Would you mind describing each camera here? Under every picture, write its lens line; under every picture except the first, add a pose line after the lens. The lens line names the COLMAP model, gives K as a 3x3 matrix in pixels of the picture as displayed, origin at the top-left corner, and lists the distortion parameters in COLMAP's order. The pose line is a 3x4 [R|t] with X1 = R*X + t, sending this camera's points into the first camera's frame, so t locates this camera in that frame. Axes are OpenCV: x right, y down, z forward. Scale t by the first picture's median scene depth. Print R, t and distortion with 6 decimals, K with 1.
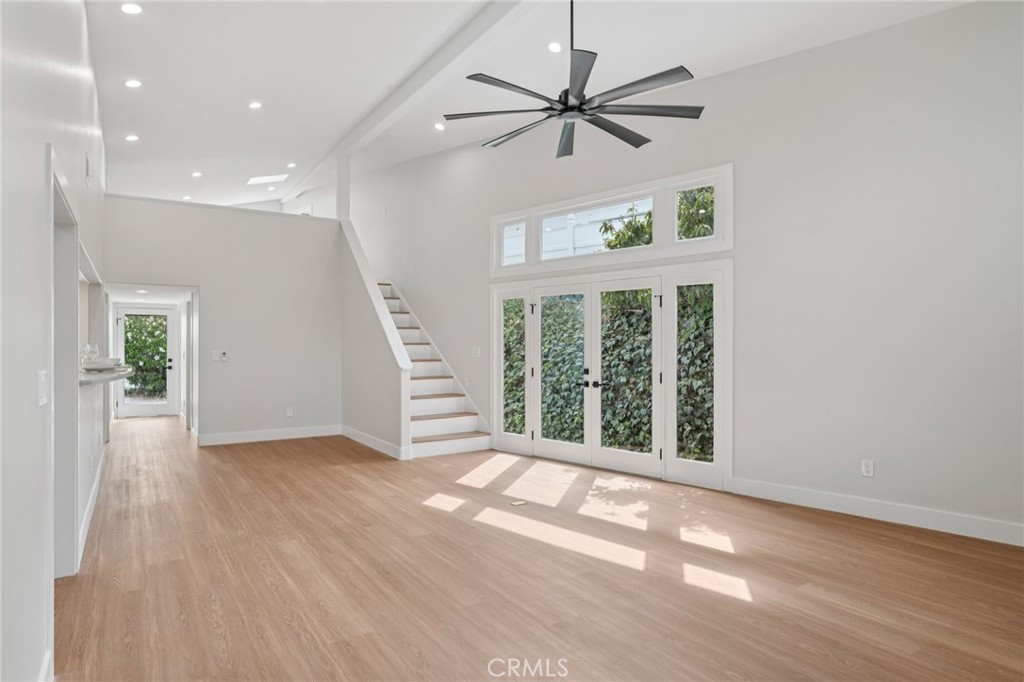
lens RADIAL K [[581.5, 0, 504.6], [0, 581.5, 346.0], [0, 0, 1]] dist [-0.030826, 0.001010]
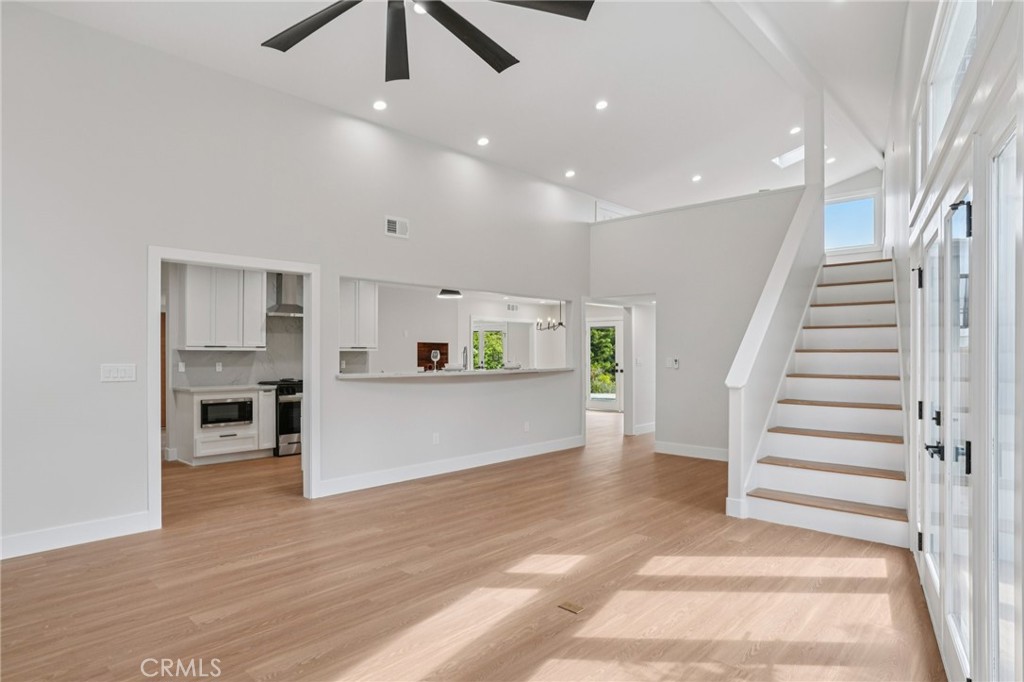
lens RADIAL K [[581.5, 0, 504.6], [0, 581.5, 346.0], [0, 0, 1]] dist [-0.030826, 0.001010]
pose [[0.229626, -0.004714, -0.973268, 0.548682], [-0.005350, 0.999967, -0.006106, -0.005382], [0.973264, 0.006609, 0.229593, 0.702497]]
